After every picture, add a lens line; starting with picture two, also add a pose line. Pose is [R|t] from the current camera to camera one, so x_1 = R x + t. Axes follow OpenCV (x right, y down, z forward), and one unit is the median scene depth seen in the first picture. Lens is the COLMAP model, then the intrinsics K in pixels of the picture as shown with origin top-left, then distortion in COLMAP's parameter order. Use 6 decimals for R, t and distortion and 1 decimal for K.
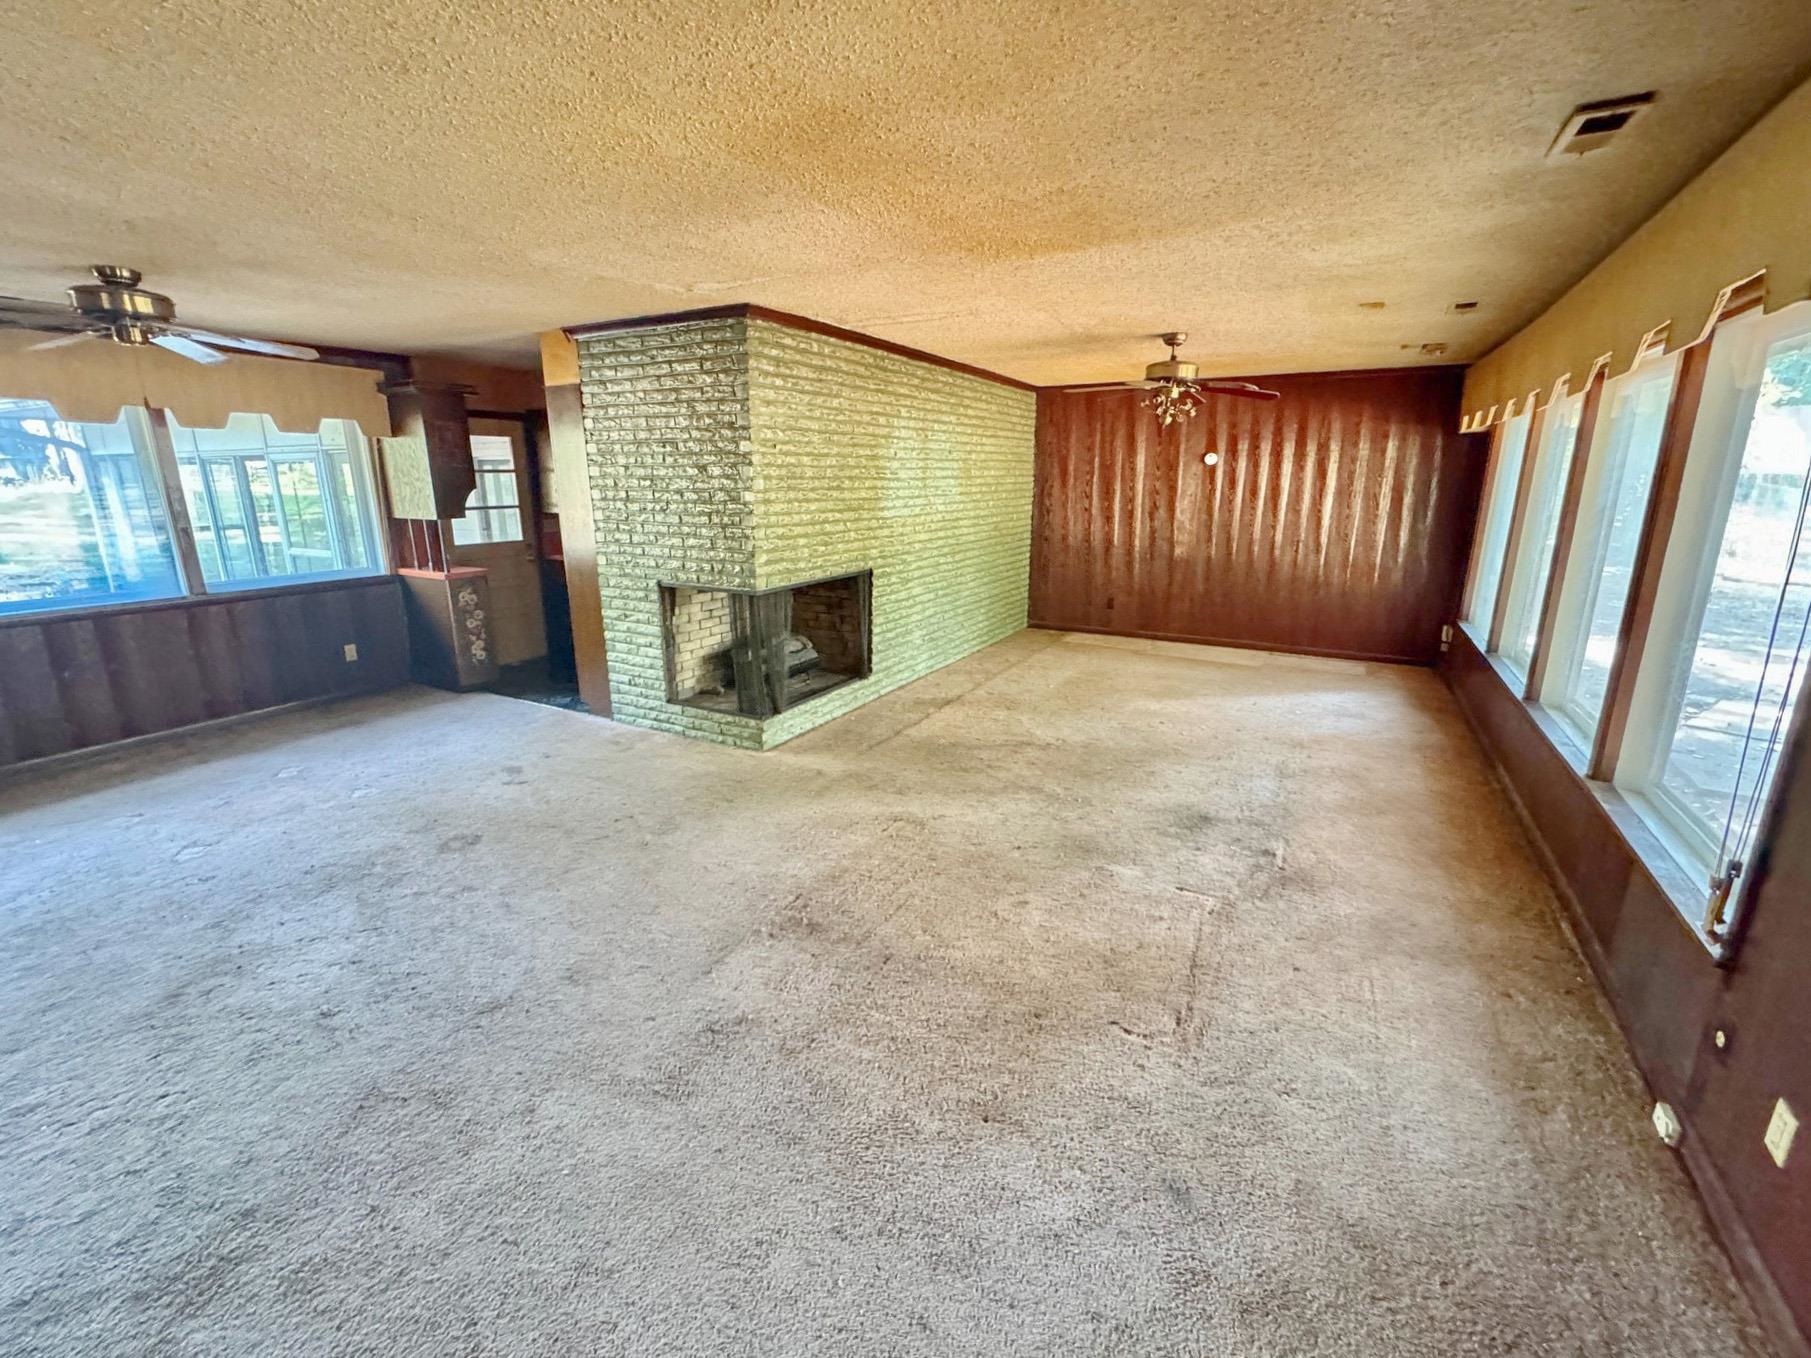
lens RADIAL K [[742.6, 0, 903.9], [0, 742.6, 673.0], [0, 0, 1]] dist [0.000567, -0.000243]
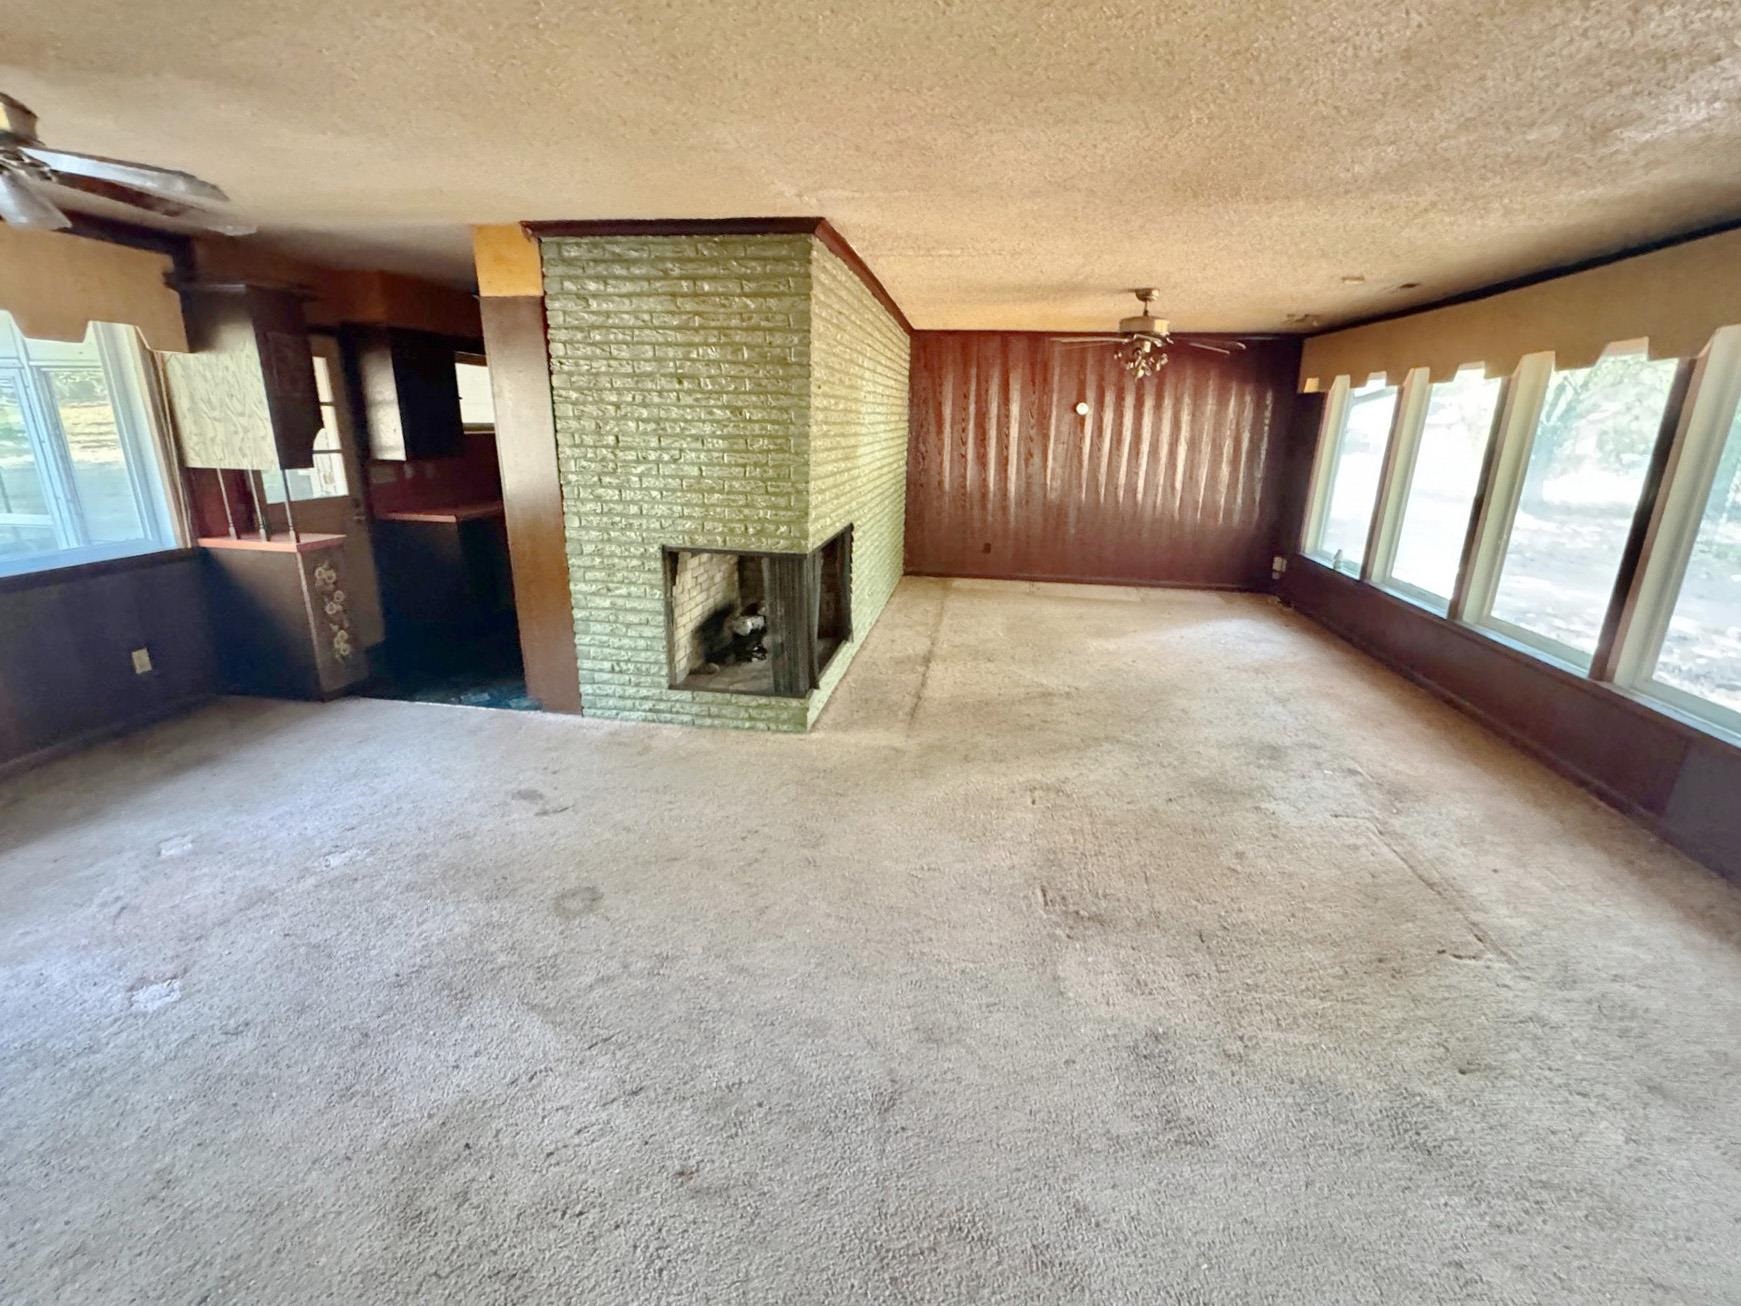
lens RADIAL K [[741.7, 0, 870.5], [0, 741.7, 653.0], [0, 0, 1]] dist [-0.001332, -0.000250]
pose [[0.941100, -0.083518, 0.327651, -0.381949], [0.066880, 0.995849, 0.061743, -0.038661], [-0.331448, -0.036193, 0.942779, 0.130004]]
